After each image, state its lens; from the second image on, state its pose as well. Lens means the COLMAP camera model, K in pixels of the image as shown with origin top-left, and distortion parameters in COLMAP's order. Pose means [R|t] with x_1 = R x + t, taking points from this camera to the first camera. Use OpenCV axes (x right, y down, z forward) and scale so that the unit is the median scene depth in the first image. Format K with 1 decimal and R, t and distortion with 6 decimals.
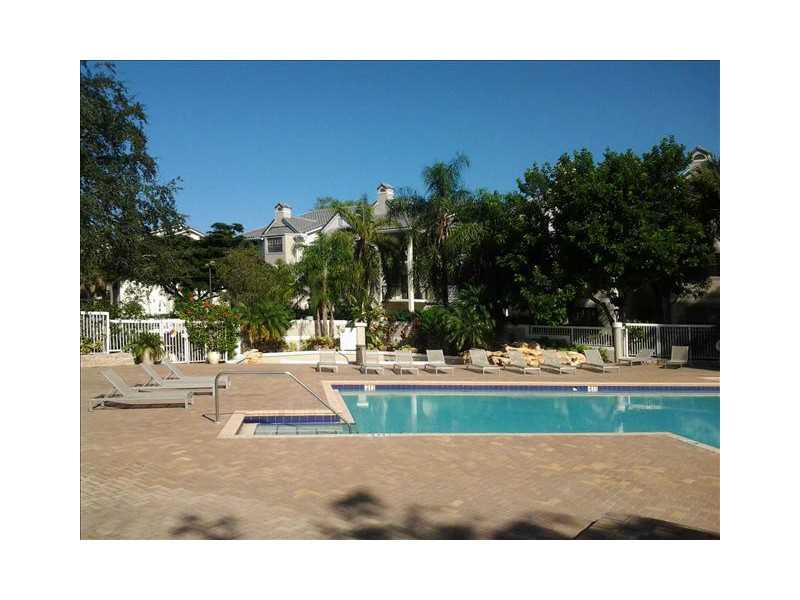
lens RADIAL K [[579.4, 0, 400.5], [0, 579.4, 301.2], [0, 0, 1]] dist [0.006645, -0.107208]
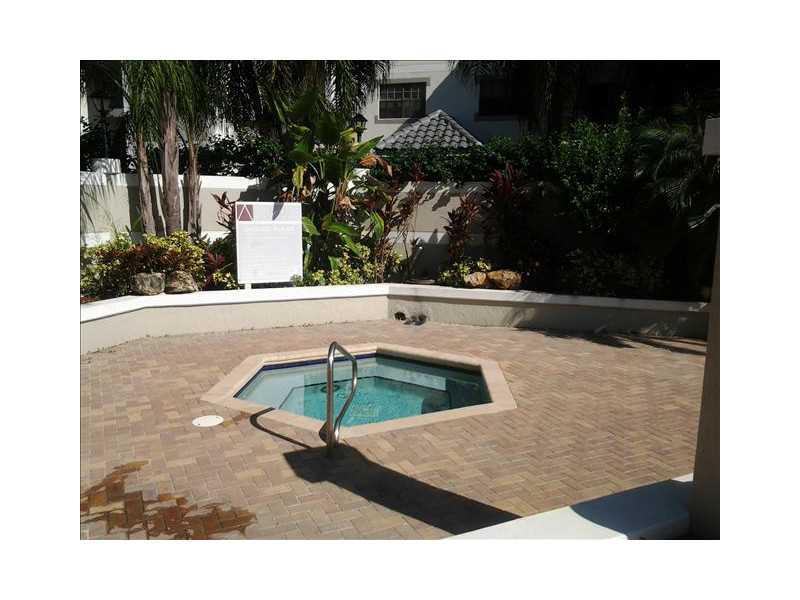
lens RADIAL K [[579.4, 0, 400.5], [0, 579.4, 301.2], [0, 0, 1]] dist [0.006645, -0.107208]
pose [[0.951584, -0.051279, 0.303083, -0.129713], [-0.002927, 0.984431, 0.175749, 0.049851], [-0.307376, -0.168128, 0.936618, 0.817753]]
